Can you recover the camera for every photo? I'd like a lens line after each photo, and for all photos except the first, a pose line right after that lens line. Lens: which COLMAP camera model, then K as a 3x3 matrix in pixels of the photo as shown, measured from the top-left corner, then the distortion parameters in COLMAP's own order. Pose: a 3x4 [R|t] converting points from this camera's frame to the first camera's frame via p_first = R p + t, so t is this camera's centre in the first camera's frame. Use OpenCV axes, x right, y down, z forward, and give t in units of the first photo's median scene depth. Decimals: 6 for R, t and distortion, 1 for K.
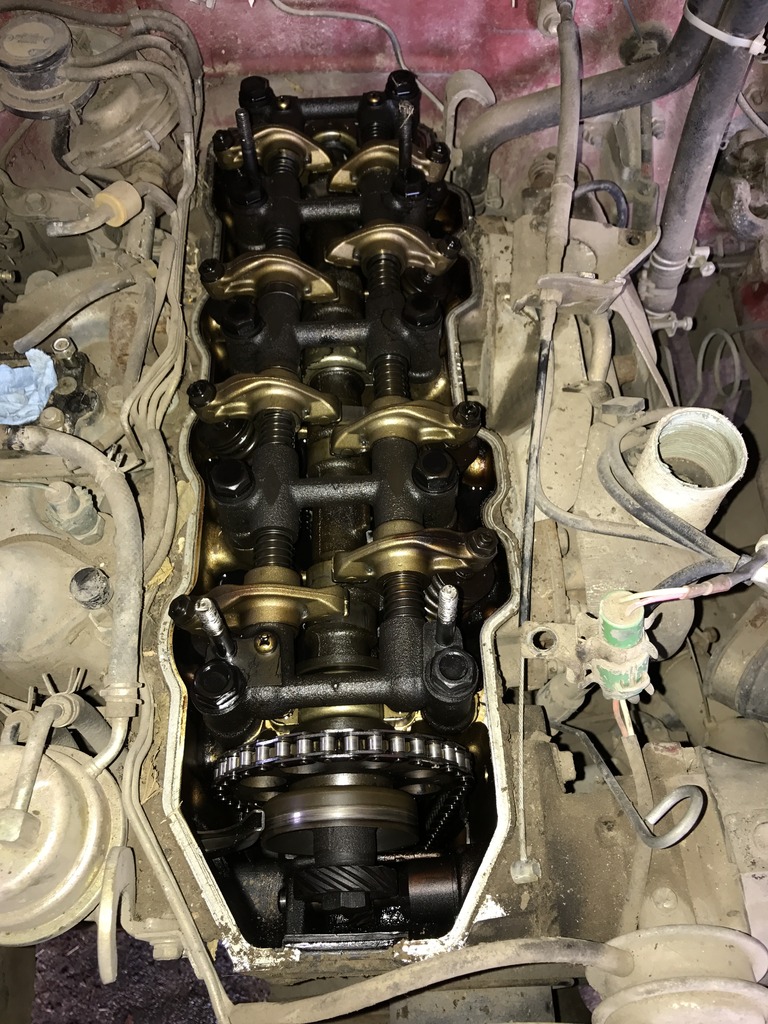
lens RADIAL K [[841.1, 0, 384.0], [0, 841.1, 512.0], [0, 0, 1]] dist [-0.001375, 0.007607]
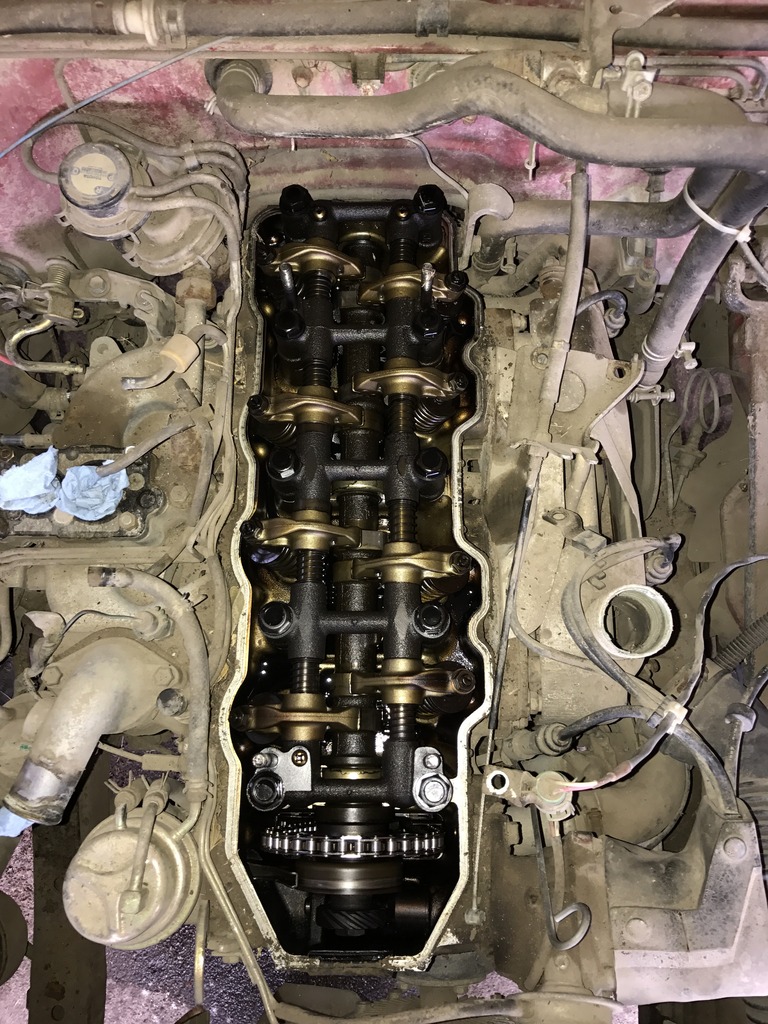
lens RADIAL K [[828.0, 0, 384.0], [0, 828.0, 512.0], [0, 0, 1]] dist [0.013182, -0.003499]
pose [[0.998778, 0.048359, -0.010211, -0.007058], [-0.044544, 0.970249, 0.237975, -0.470990], [0.021415, -0.237229, 0.971218, -0.188962]]
